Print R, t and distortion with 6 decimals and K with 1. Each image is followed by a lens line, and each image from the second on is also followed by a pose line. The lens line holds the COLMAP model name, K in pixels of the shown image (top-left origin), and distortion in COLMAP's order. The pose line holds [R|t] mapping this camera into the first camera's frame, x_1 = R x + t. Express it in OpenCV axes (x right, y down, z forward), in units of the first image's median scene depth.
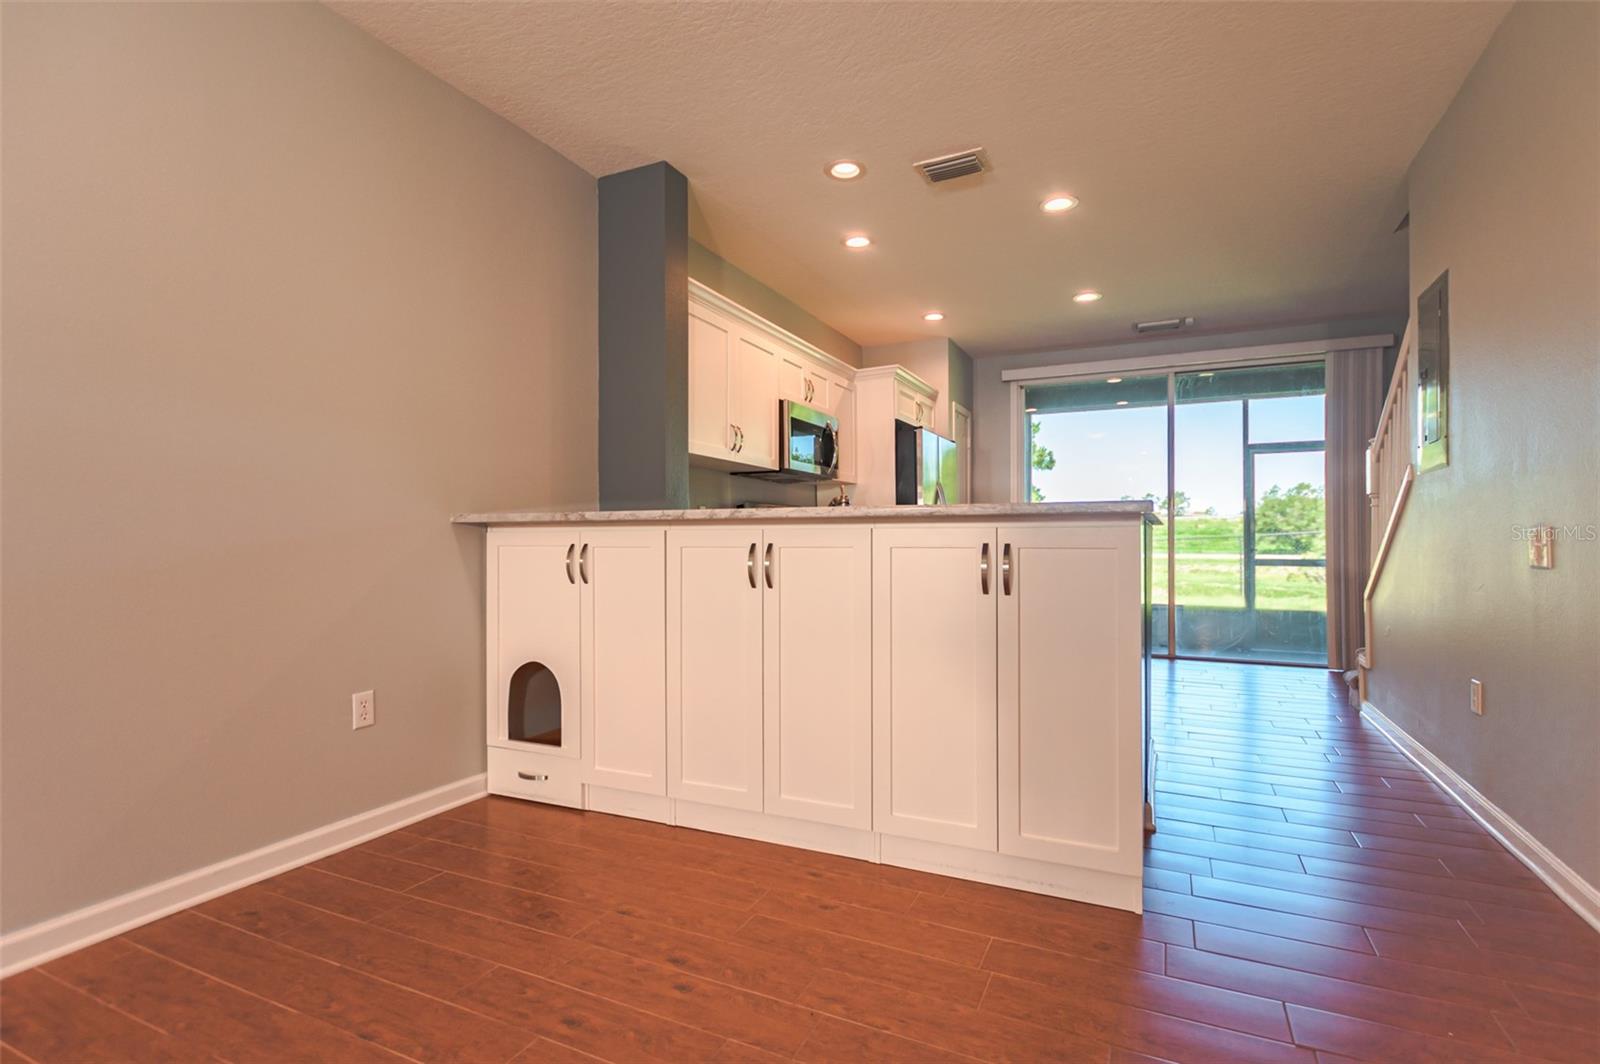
lens RADIAL K [[707.4, 0, 779.5], [0, 707.4, 529.9], [0, 0, 1]] dist [-0.000484, -0.000409]
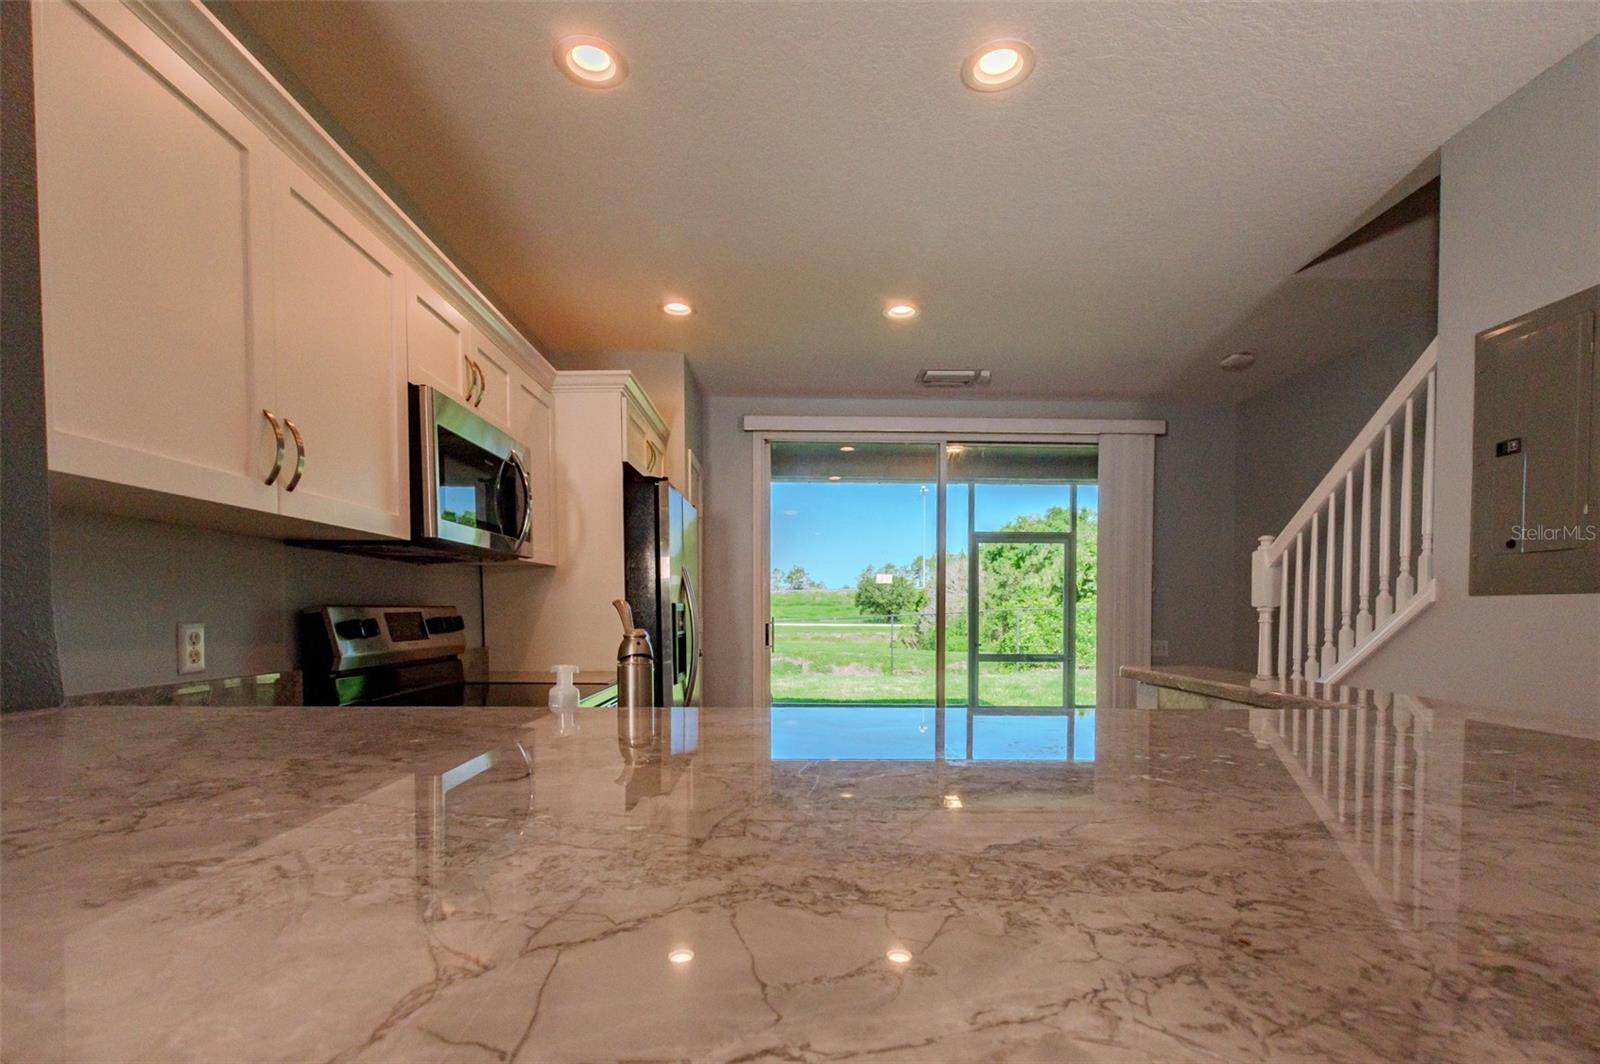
lens RADIAL K [[707.4, 0, 777.8], [0, 707.4, 622.9], [0, 0, 1]] dist [-0.000484, -0.000409]
pose [[0.886242, -0.008201, 0.463149, -0.001198], [-0.006560, 0.999521, 0.030253, -0.038561], [-0.463175, -0.029850, 0.885764, 0.403193]]
